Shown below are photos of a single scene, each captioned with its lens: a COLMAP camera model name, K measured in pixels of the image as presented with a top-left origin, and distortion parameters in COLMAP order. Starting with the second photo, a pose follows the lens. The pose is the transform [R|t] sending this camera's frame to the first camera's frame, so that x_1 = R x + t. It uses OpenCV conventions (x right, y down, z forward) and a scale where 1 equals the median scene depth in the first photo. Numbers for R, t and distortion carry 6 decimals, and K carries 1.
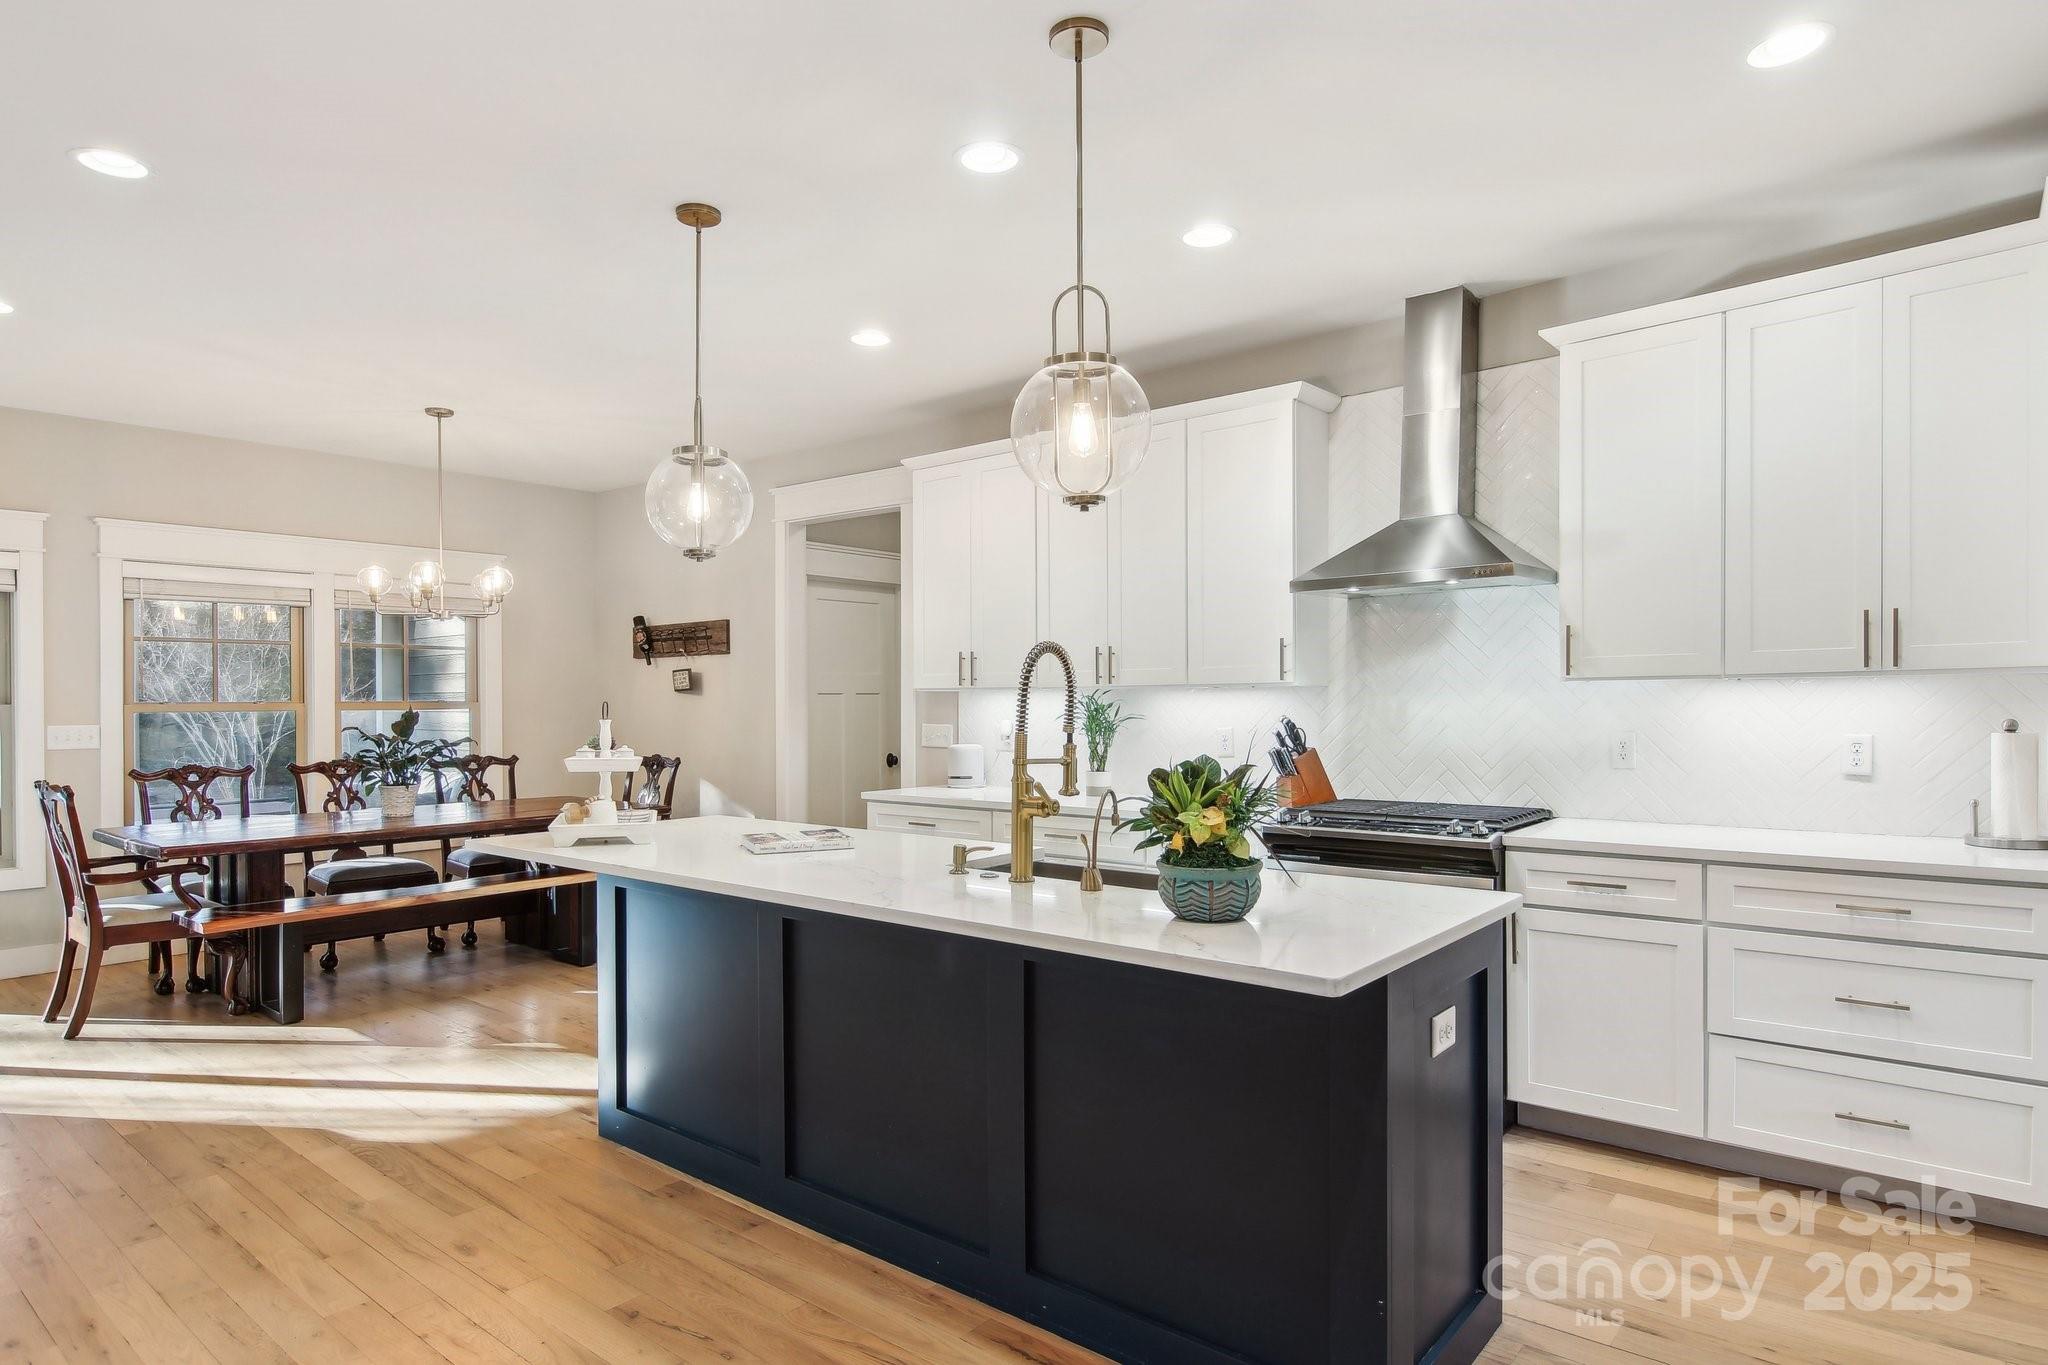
lens RADIAL K [[1144.3, 0, 1019.2], [0, 1144.3, 696.2], [0, 0, 1]] dist [0.020242, -0.026635]
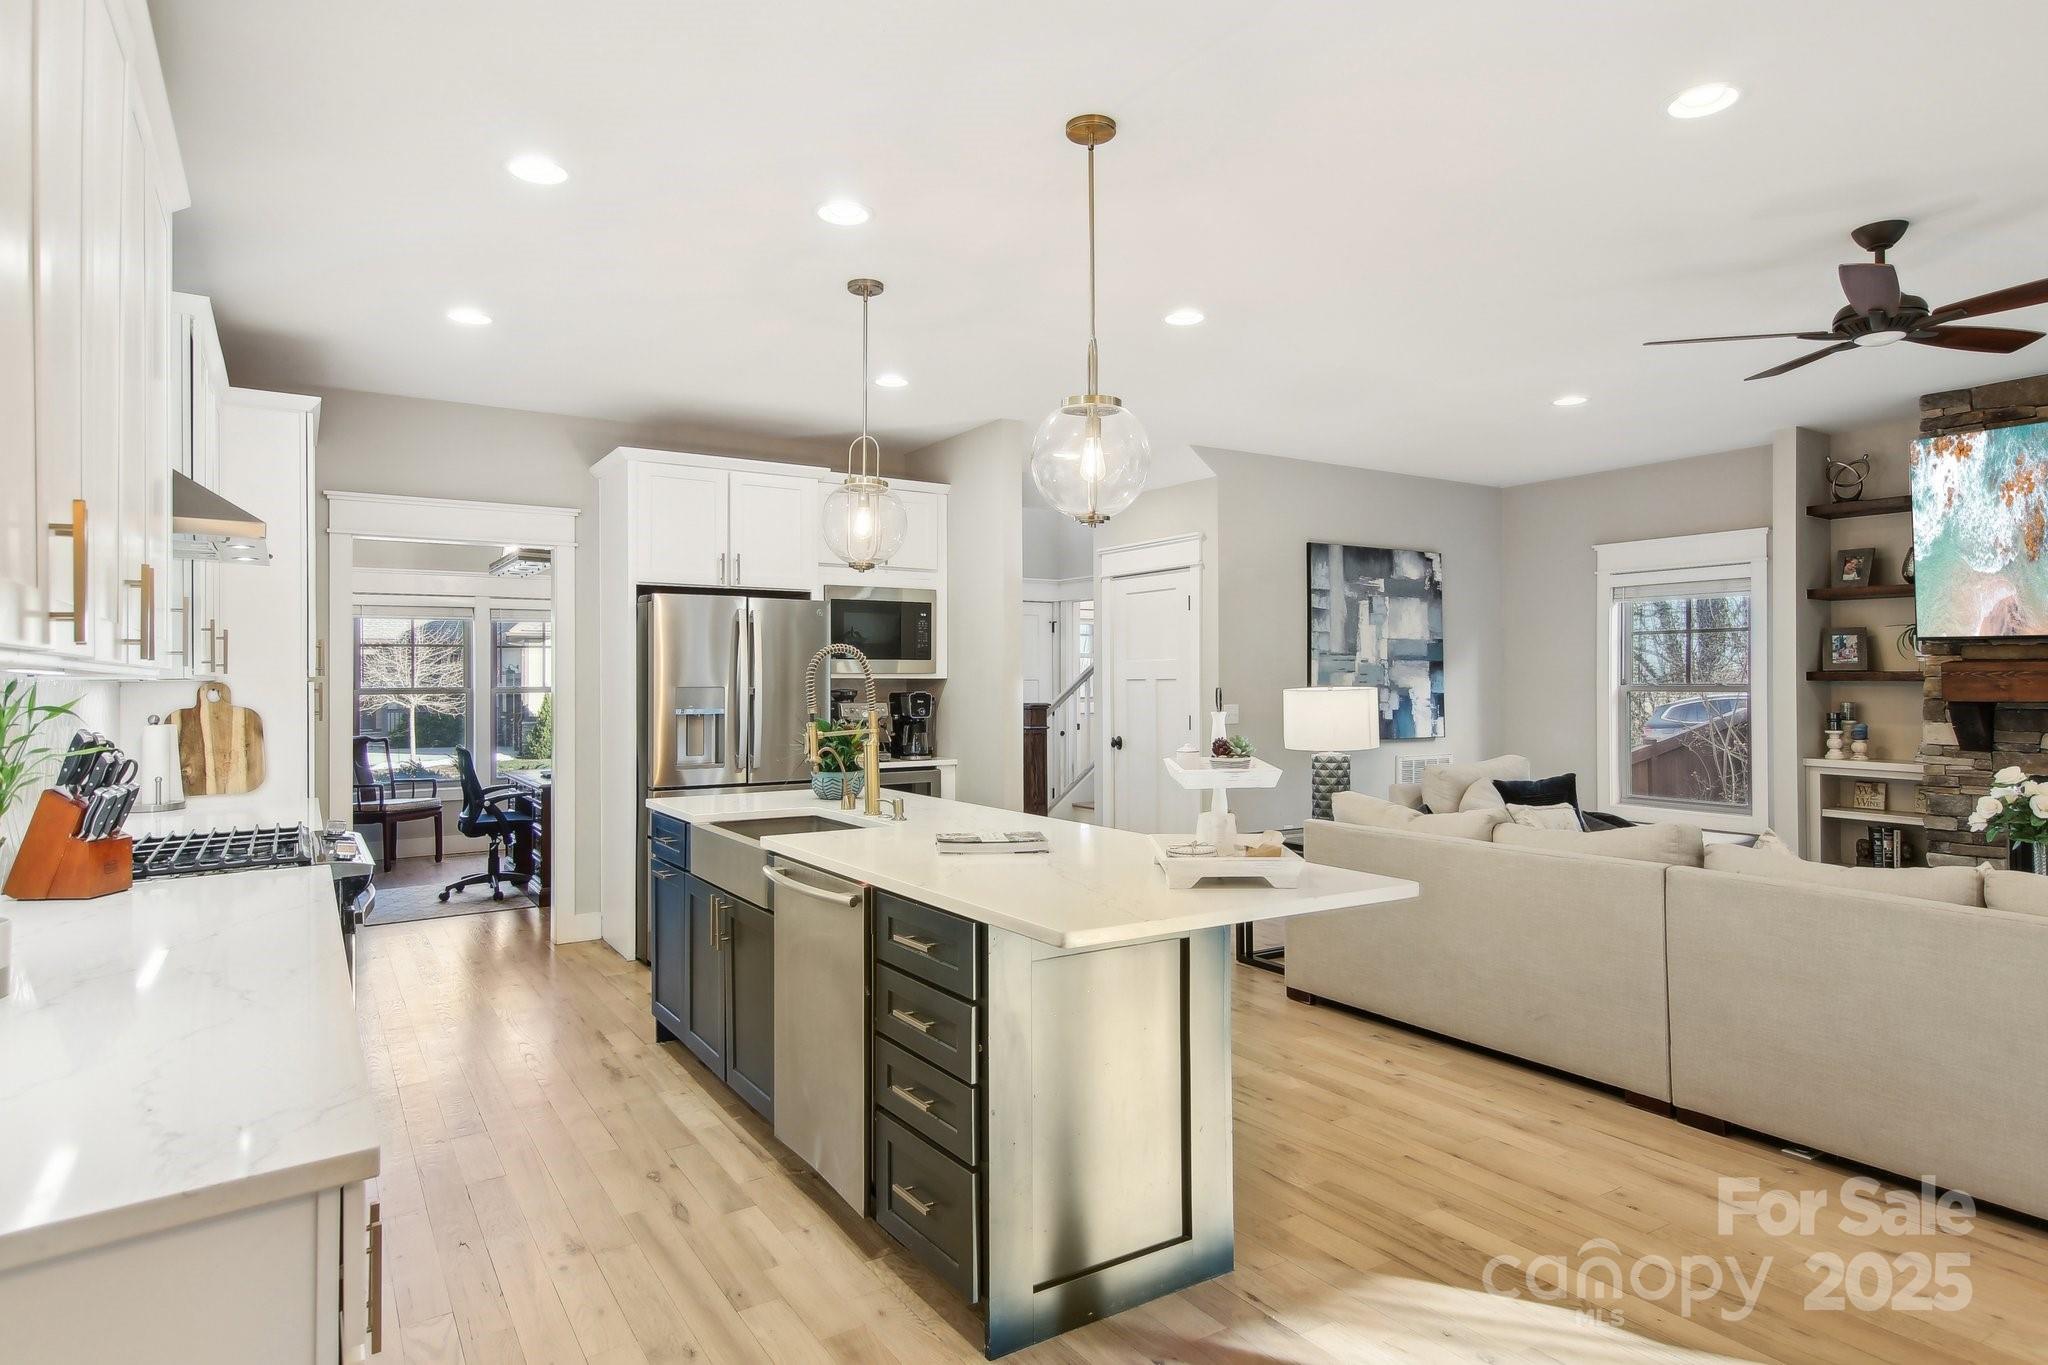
lens RADIAL K [[1164.5, 0, 1028.1], [0, 1164.5, 683.7], [0, 0, 1]] dist [0.034516, 0.000182]
pose [[-0.951006, 0.012480, 0.308919, -0.298595], [0.012946, 0.999916, -0.000541, 0.000171], [-0.308900, 0.003485, -0.951088, 1.101378]]
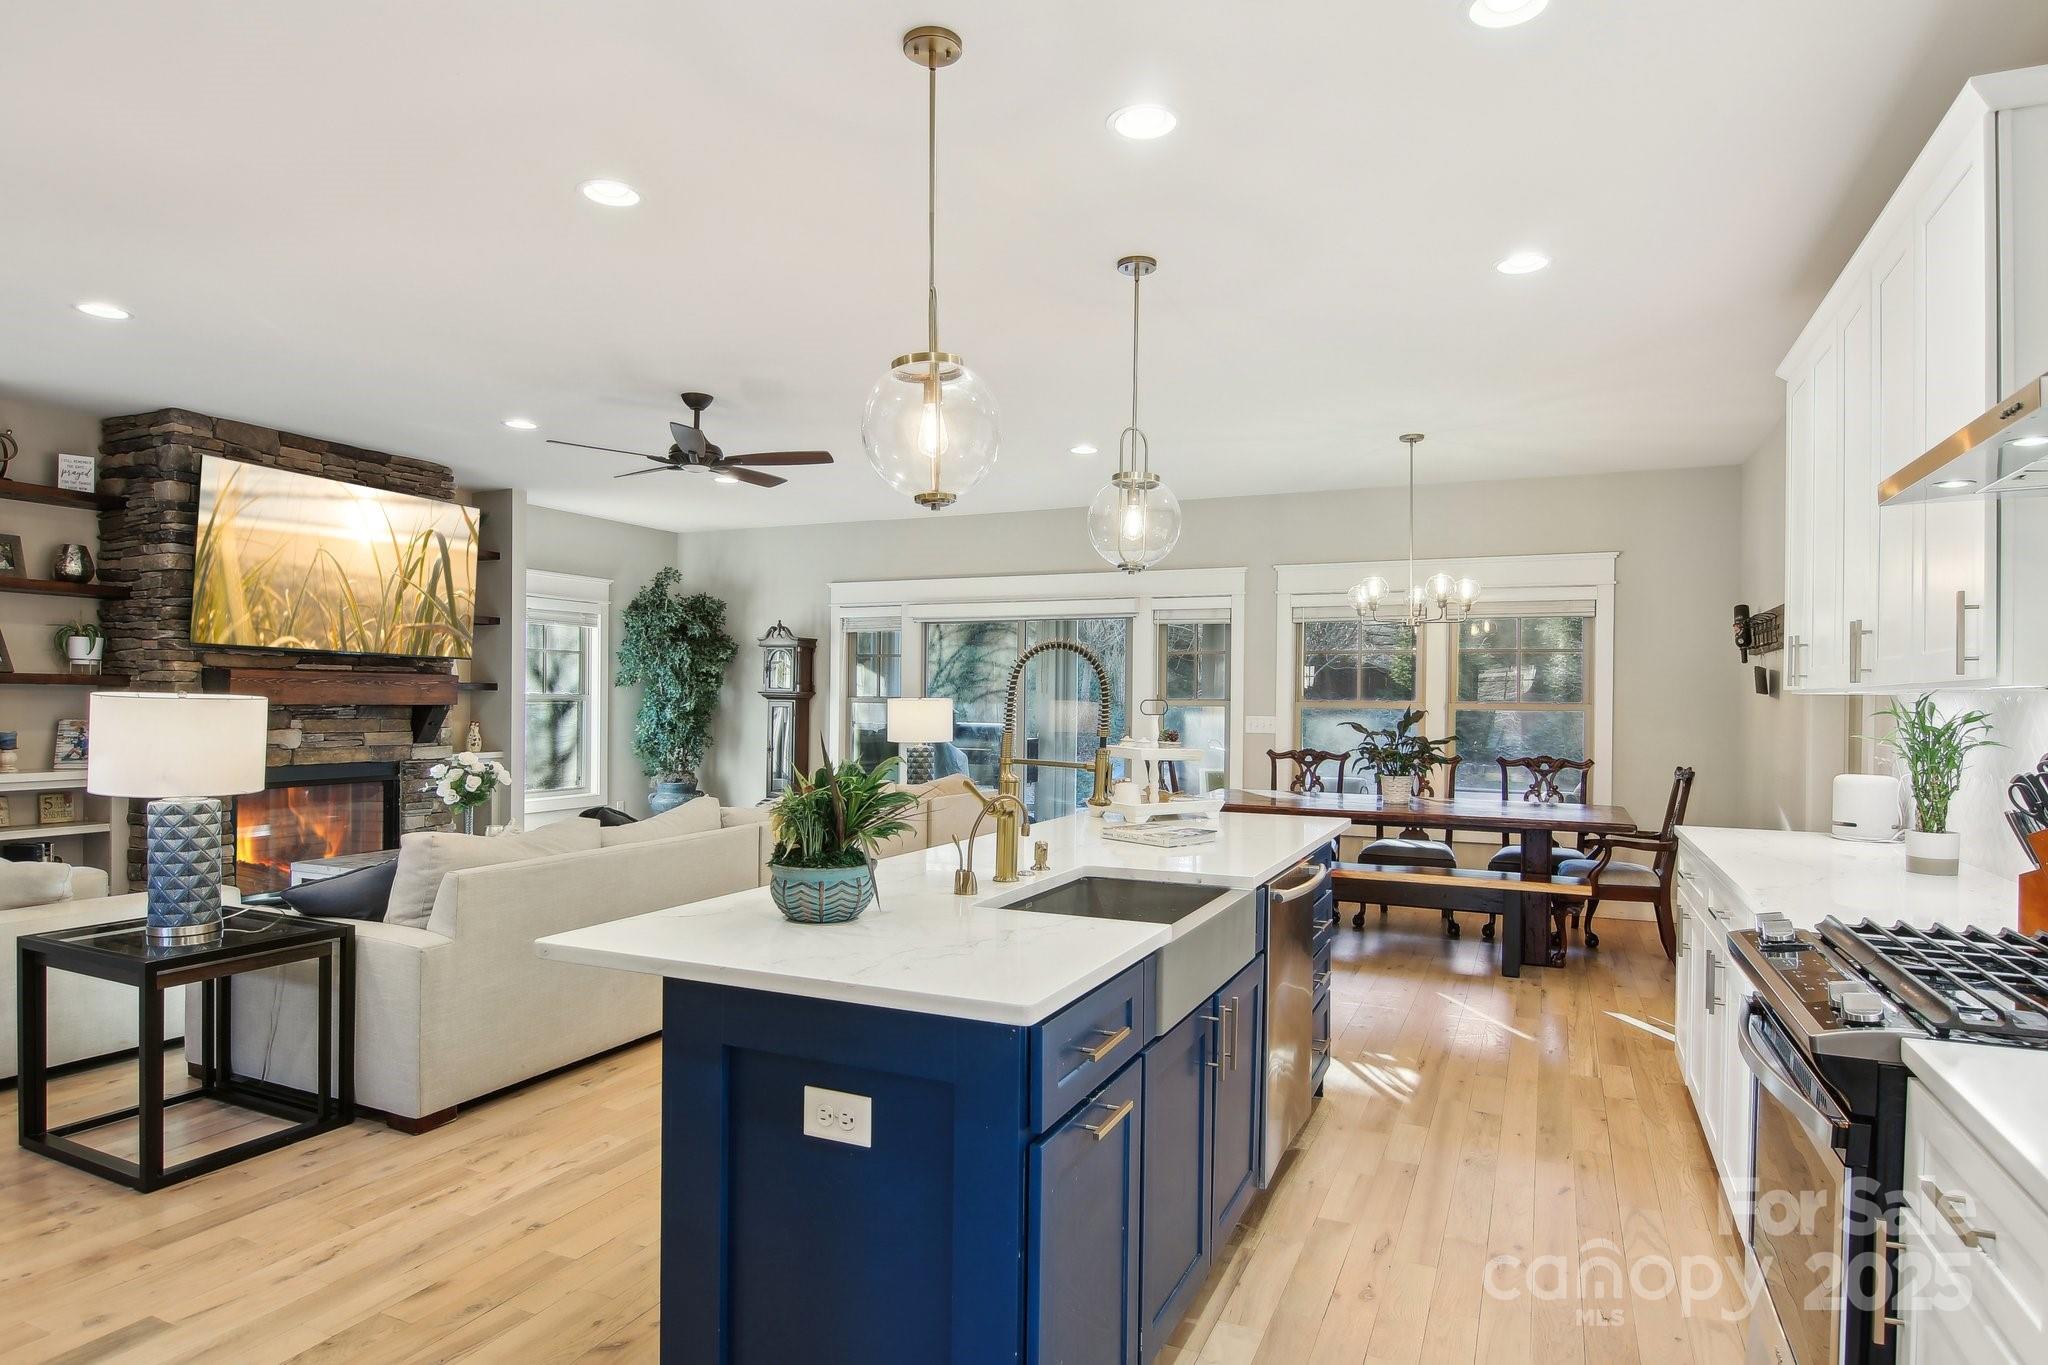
lens RADIAL K [[1143.4, 0, 1035.0], [0, 1143.4, 698.2], [0, 0, 1]] dist [0.000171, -0.014289]
pose [[0.270779, 0.012137, -0.962565, 0.456323], [-0.014897, 0.999854, 0.008417, -0.002088], [0.962526, 0.012061, 0.270921, 0.357820]]
